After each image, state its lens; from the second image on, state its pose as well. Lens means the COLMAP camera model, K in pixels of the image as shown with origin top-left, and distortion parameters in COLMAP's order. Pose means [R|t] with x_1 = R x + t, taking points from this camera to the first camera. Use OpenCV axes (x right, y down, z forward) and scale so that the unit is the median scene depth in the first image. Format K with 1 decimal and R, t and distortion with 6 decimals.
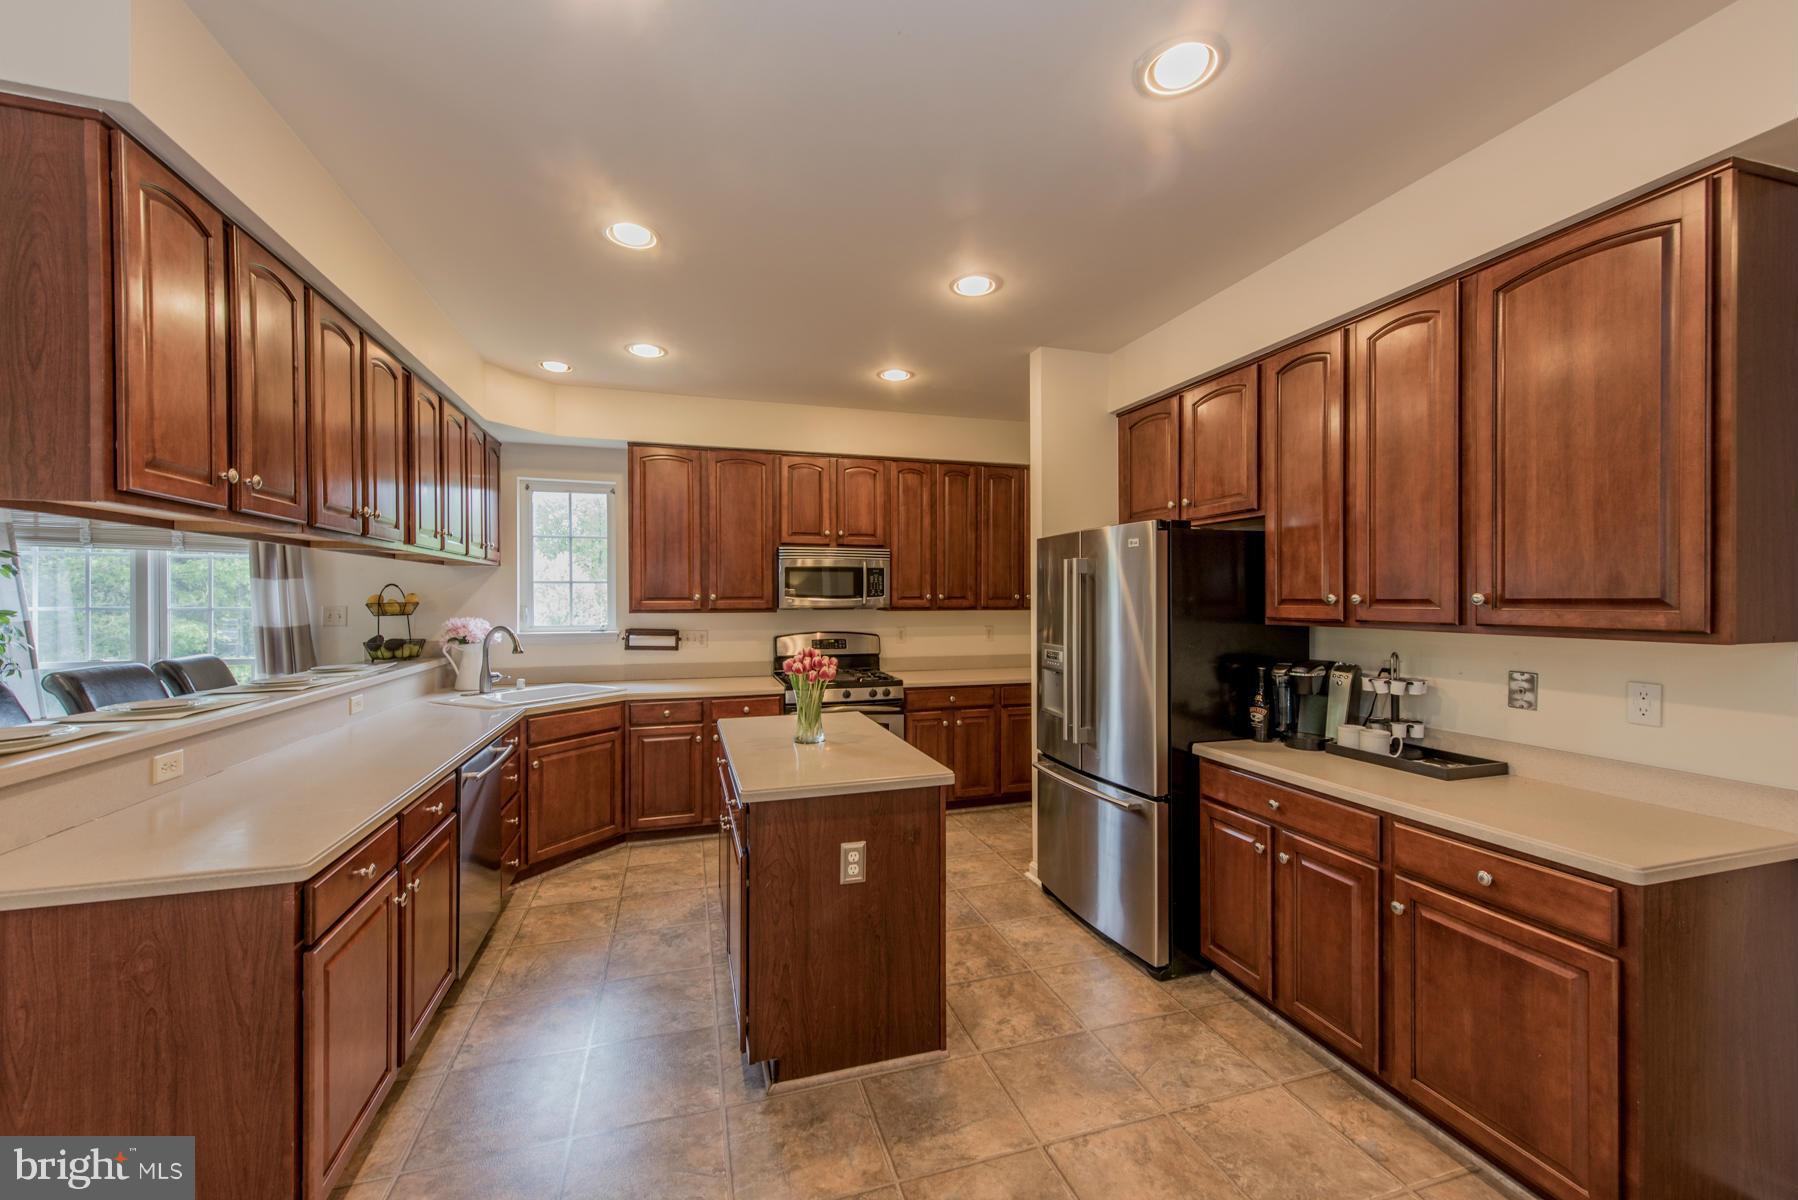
lens RADIAL K [[704.4, 0, 902.8], [0, 704.4, 600.0], [0, 0, 1]] dist [0.010243, -0.001725]
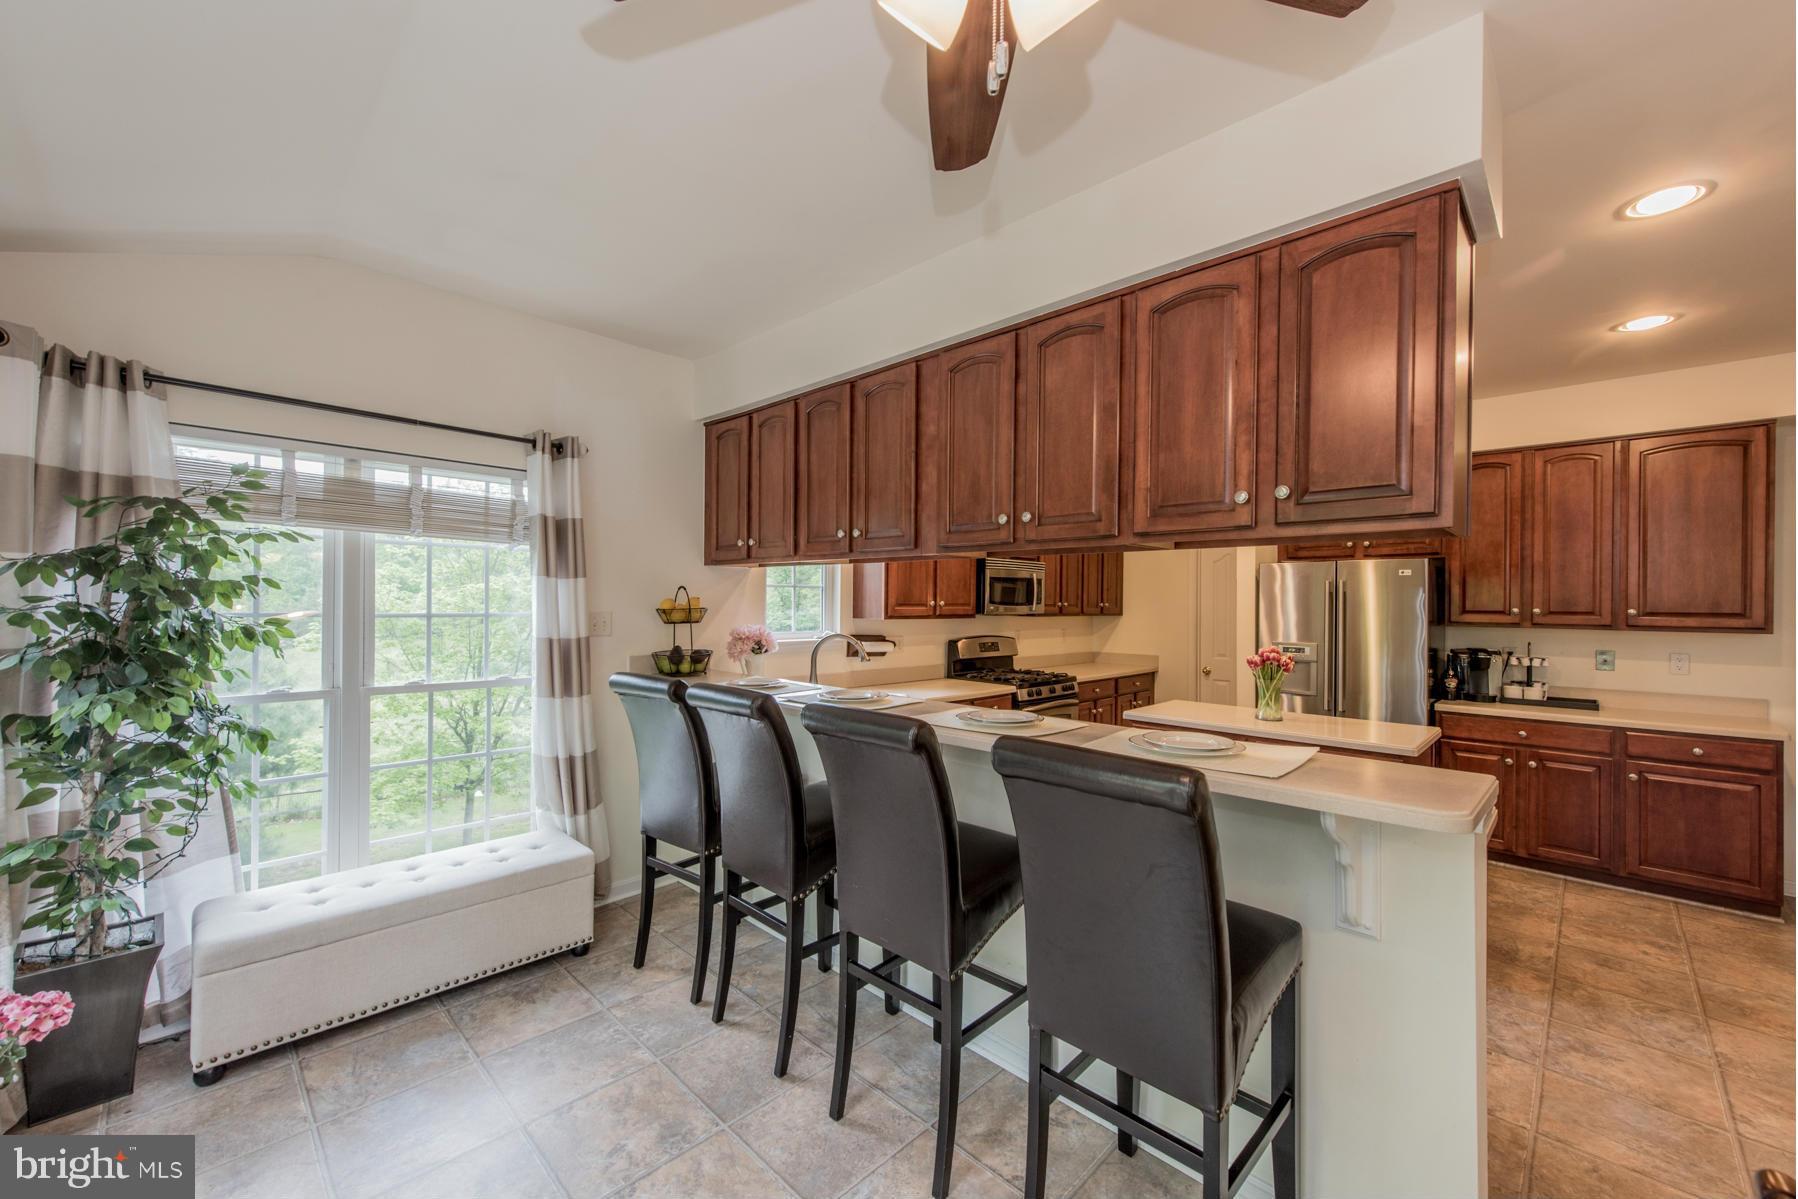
lens RADIAL K [[704.4, 0, 901.0], [0, 704.4, 599.8], [0, 0, 1]] dist [0.010243, -0.001725]
pose [[0.880905, 0.010624, 0.473174, -1.237144], [-0.008186, 0.999940, -0.007213, -0.003554], [-0.473222, 0.002481, 0.880940, 0.167095]]
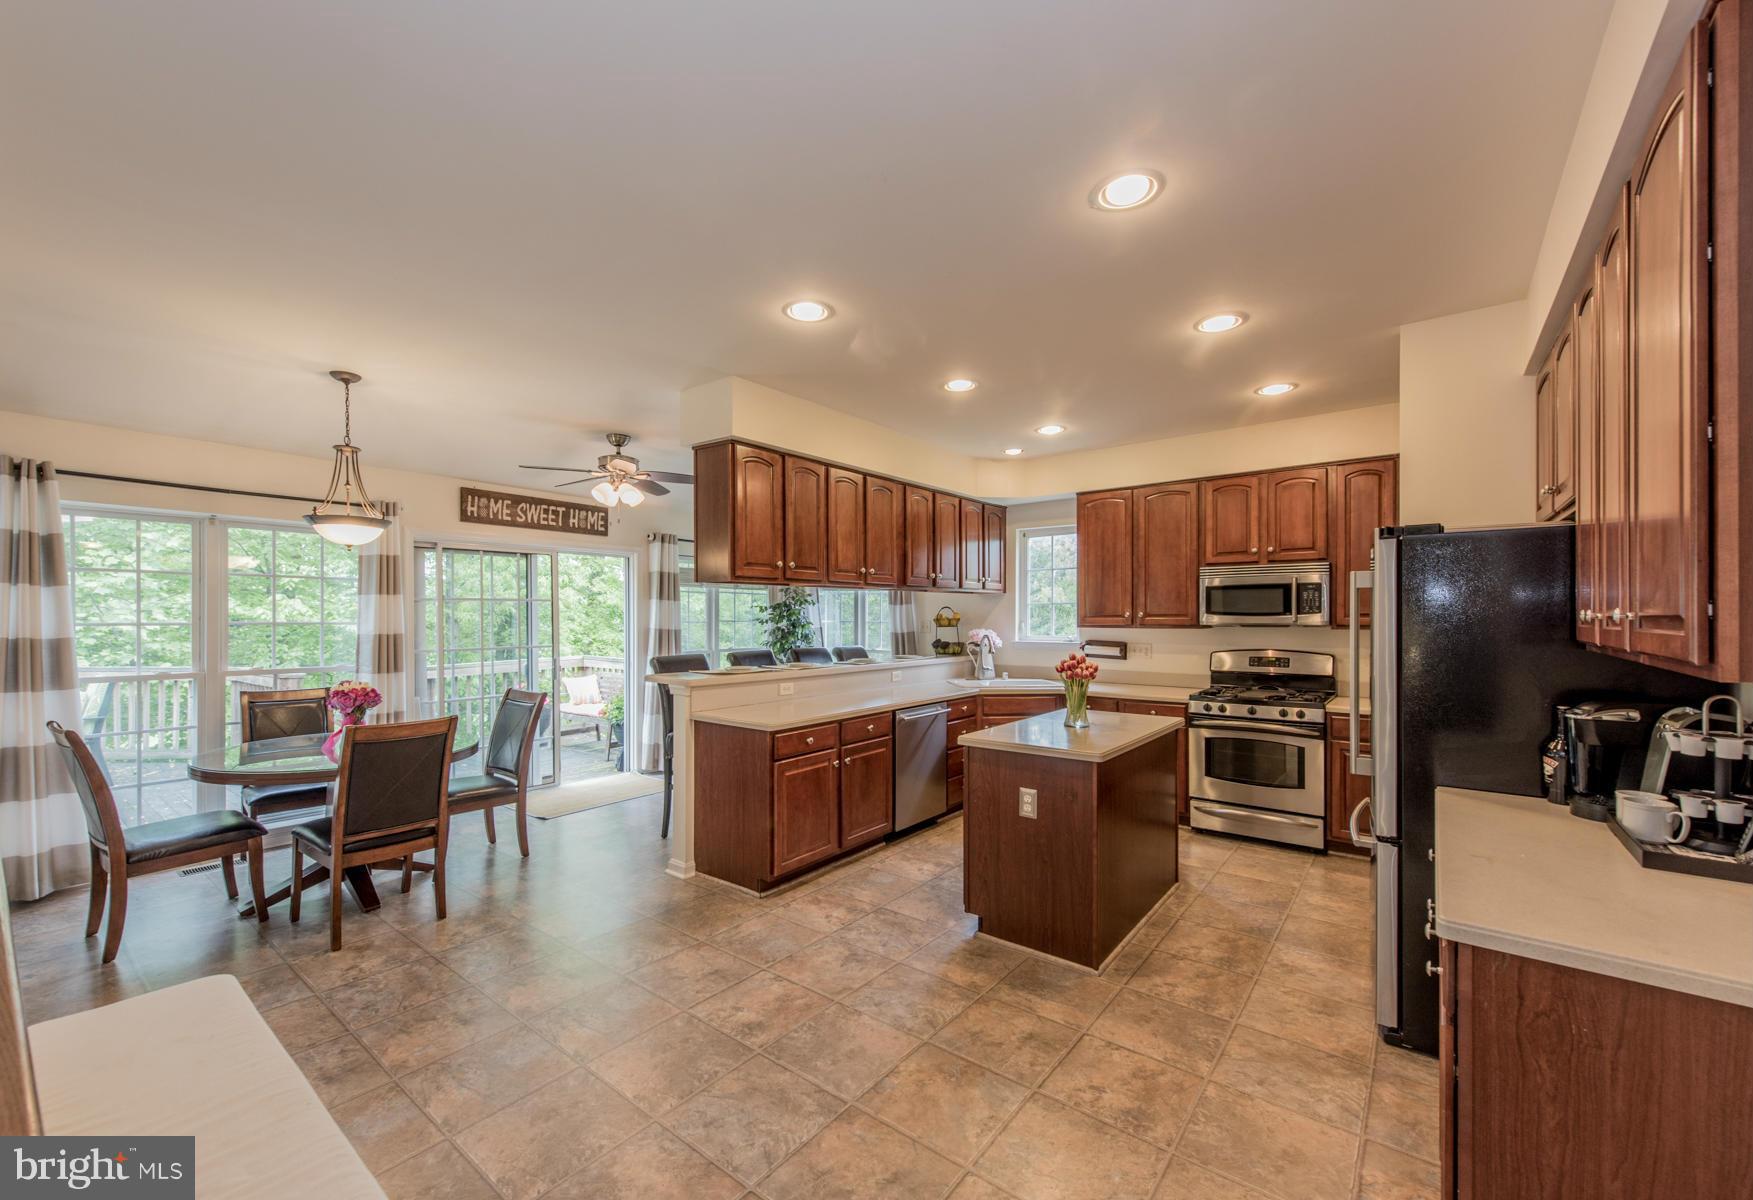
lens RADIAL K [[710.4, 0, 867.3], [0, 710.4, 617.6], [0, 0, 1]] dist [0.010031, -0.001602]
pose [[0.562509, 0.001441, -0.826790, 0.674557], [-0.001897, 0.999998, 0.000452, 0.001363], [0.826789, 0.001315, 0.562511, -0.048275]]
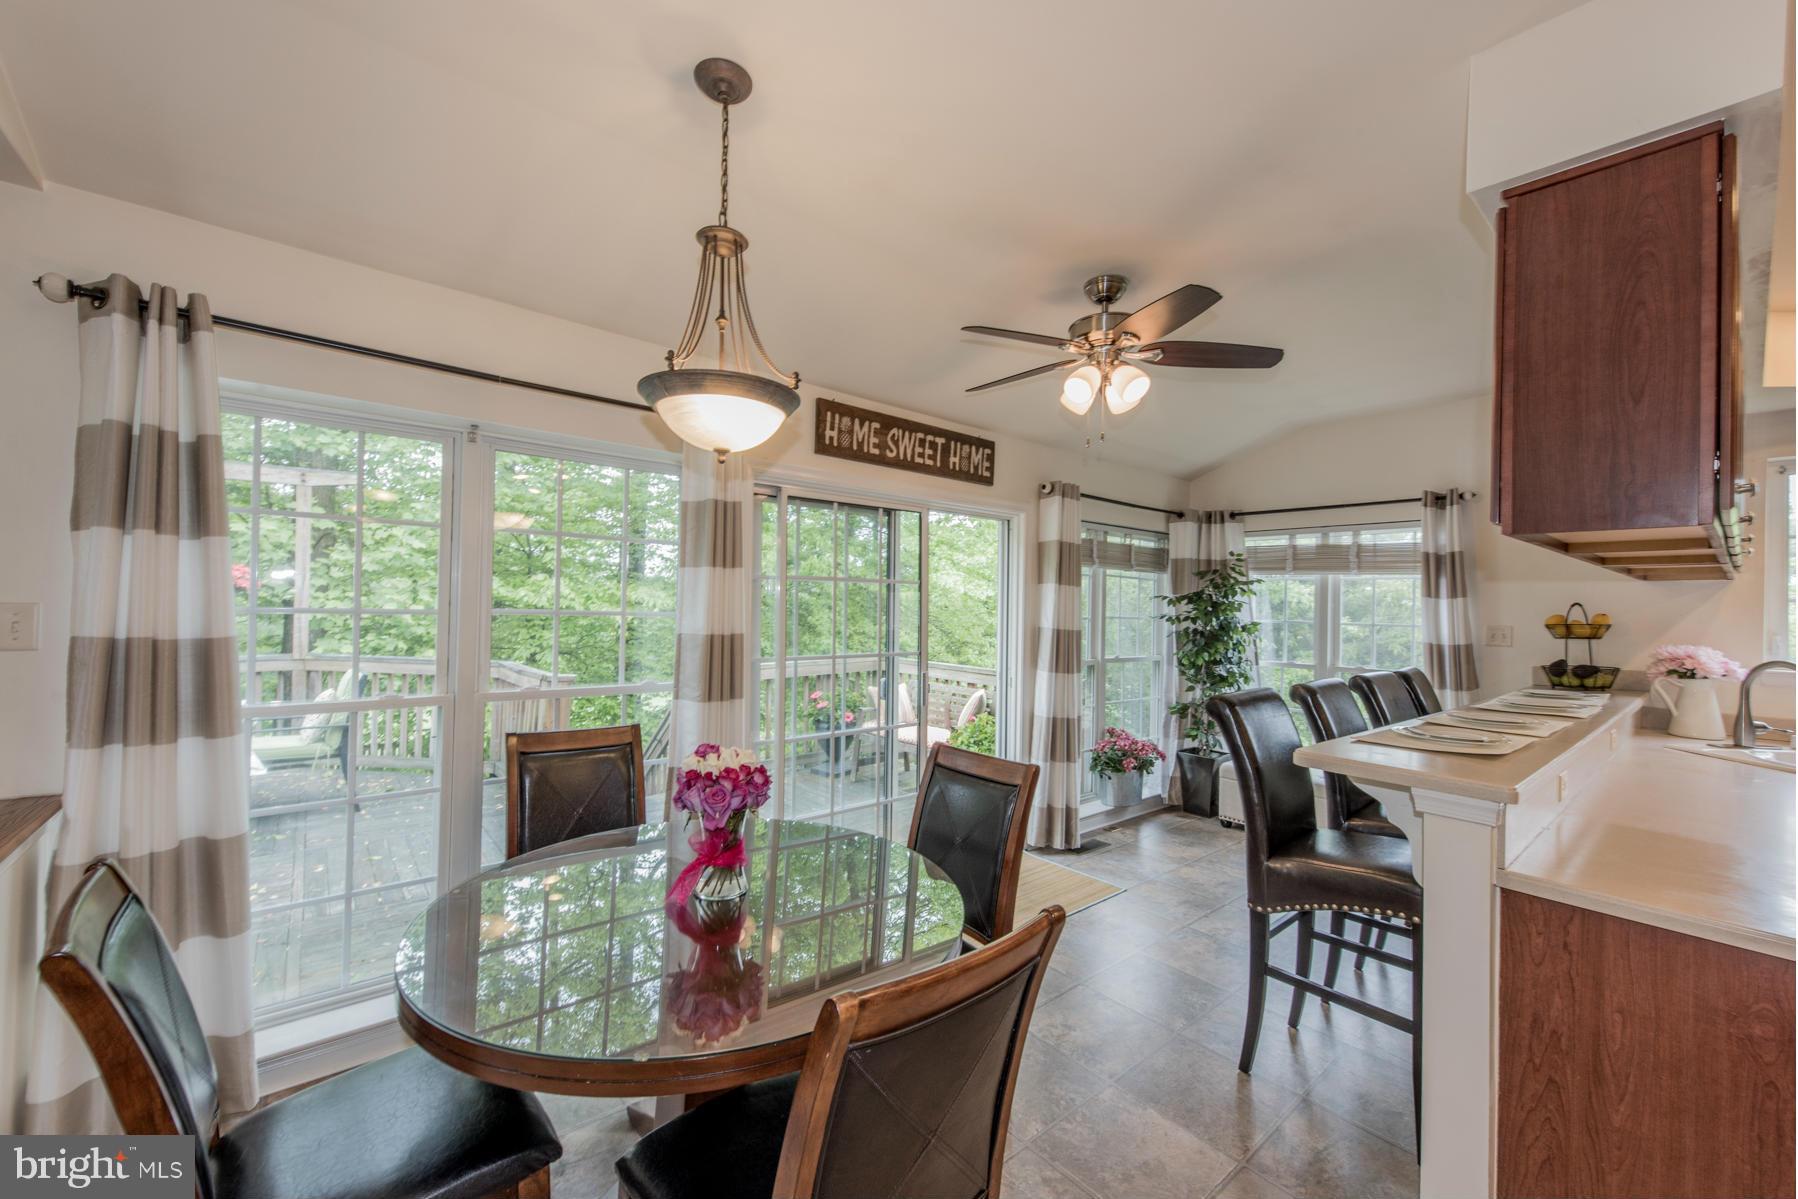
lens RADIAL K [[704.4, 0, 905.3], [0, 704.4, 600.7], [0, 0, 1]] dist [0.010243, -0.001725]
pose [[0.388104, 0.001541, -0.921614, -0.312027], [-0.021206, 0.999749, -0.007259, -0.002064], [0.921372, 0.022361, 0.388039, -0.178482]]
